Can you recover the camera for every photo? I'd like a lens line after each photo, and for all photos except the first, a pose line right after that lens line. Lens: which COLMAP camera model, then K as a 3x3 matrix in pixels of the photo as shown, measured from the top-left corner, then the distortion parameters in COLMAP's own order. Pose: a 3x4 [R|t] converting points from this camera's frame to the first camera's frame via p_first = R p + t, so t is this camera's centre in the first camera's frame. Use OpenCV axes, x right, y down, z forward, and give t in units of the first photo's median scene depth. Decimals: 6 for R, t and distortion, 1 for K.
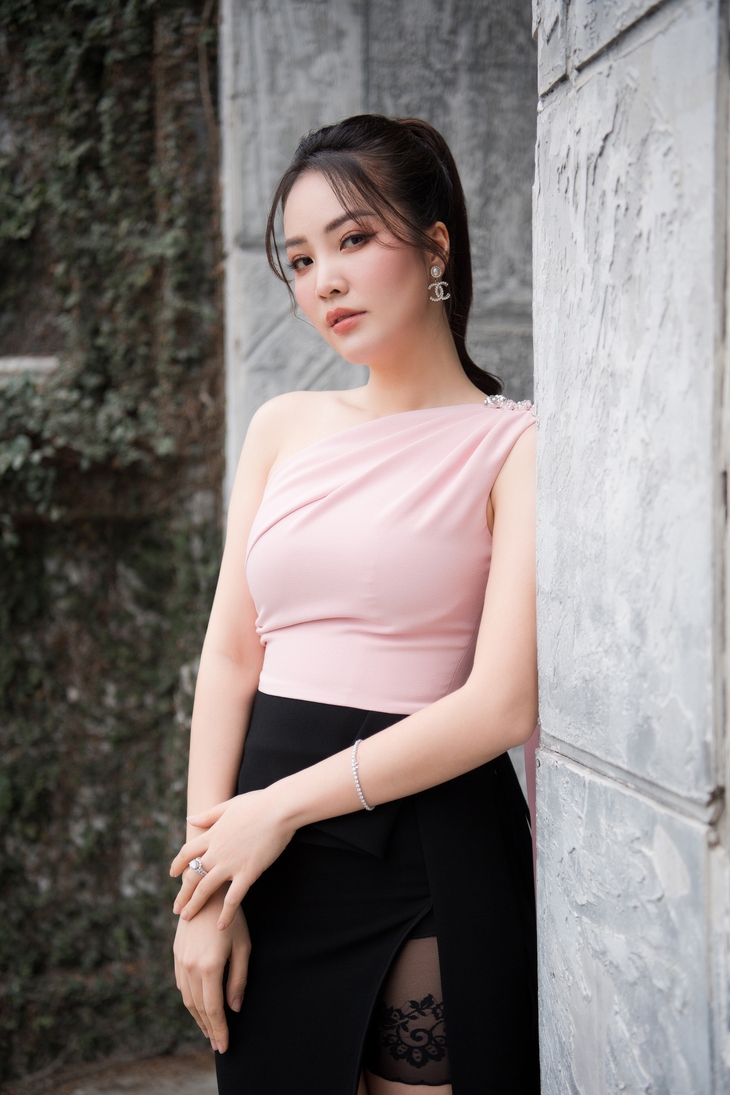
lens RADIAL K [[1554.9, 0, 365.0], [0, 1554.9, 547.5], [0, 0, 1]] dist [0.177383, 0.117024]
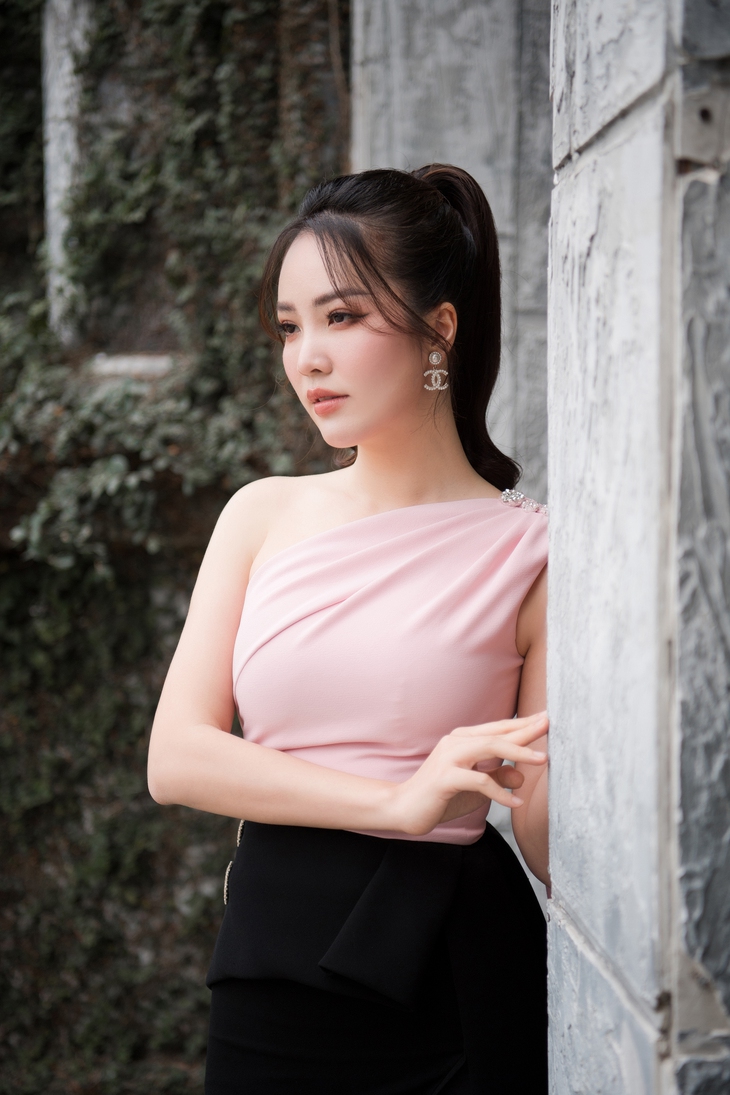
lens RADIAL K [[1855.9, 0, 365.0], [0, 1855.9, 547.5], [0, 0, 1]] dist [0.267204, -0.019915]
pose [[0.990331, 0.015152, -0.137896, 0.061601], [-0.013045, 0.999784, 0.016171, -0.035282], [0.138111, -0.014215, 0.990315, -0.025423]]
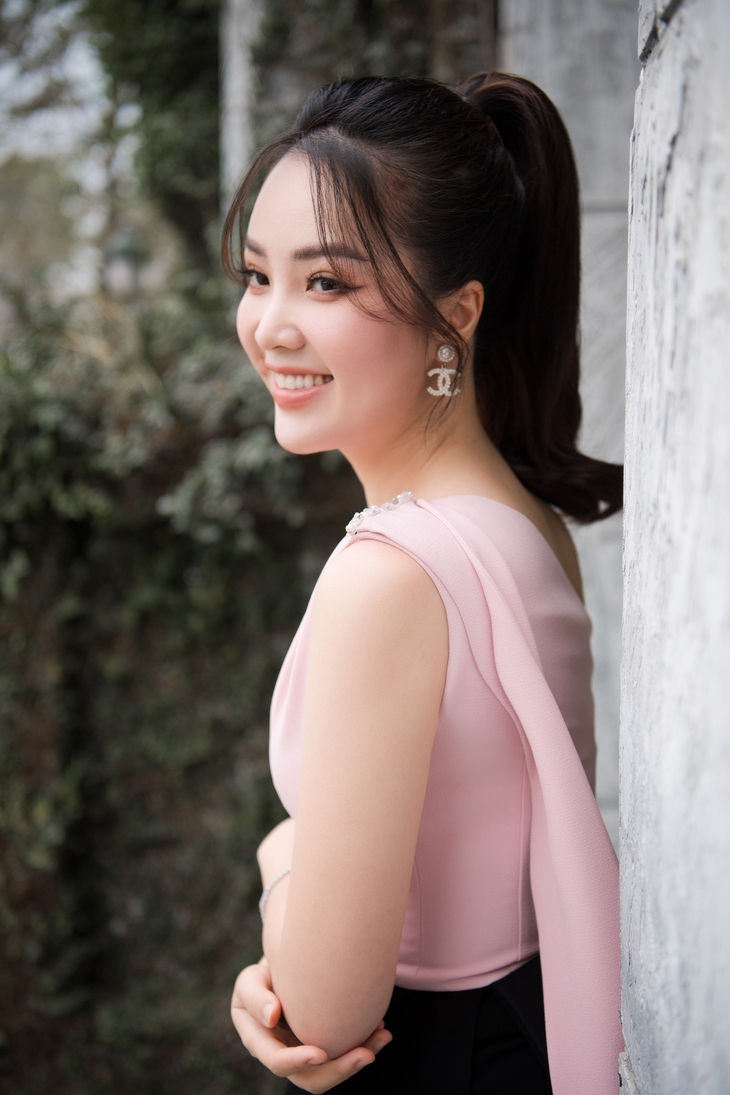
lens RADIAL K [[1528.2, 0, 365.0], [0, 1528.2, 547.5], [0, 0, 1]] dist [0.207425, 0.024059]
pose [[0.964086, 0.032742, -0.263564, 0.070729], [-0.019149, 0.998359, 0.053977, -0.048346], [0.264898, -0.046991, 0.963131, 0.140974]]
